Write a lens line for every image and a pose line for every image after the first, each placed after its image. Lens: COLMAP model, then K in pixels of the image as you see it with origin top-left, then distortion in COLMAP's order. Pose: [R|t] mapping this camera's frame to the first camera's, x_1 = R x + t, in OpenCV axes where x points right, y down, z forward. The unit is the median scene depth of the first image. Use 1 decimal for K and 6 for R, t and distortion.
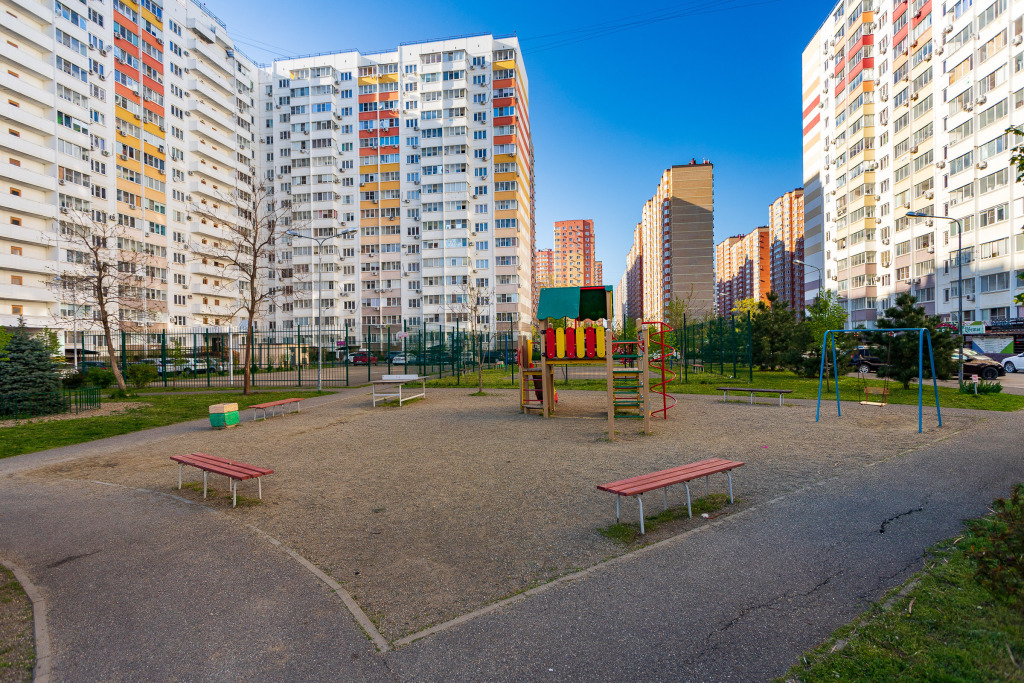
lens RADIAL K [[490.7, 0, 515.7], [0, 490.7, 342.5], [0, 0, 1]] dist [0.022671, 0.001001]
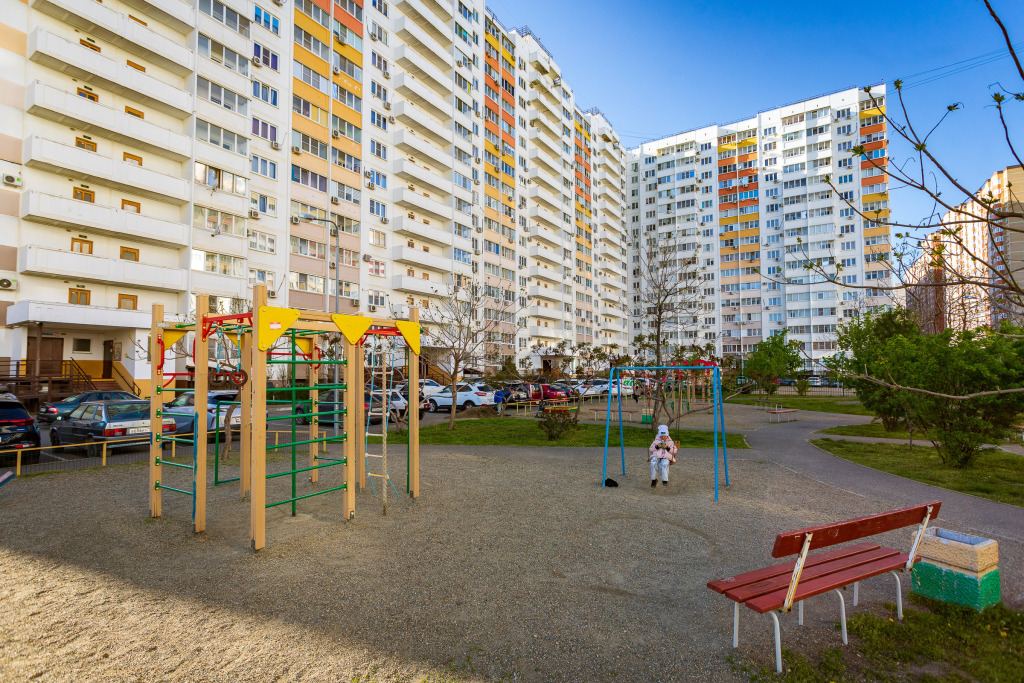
lens RADIAL K [[490.7, 0, 509.8], [0, 490.7, 345.0], [0, 0, 1]] dist [0.022671, 0.001001]
pose [[0.926449, -0.005448, -0.376381, -0.343142], [-0.011325, 0.999039, -0.042339, 0.001923], [0.376250, 0.043487, 0.925497, -0.280674]]
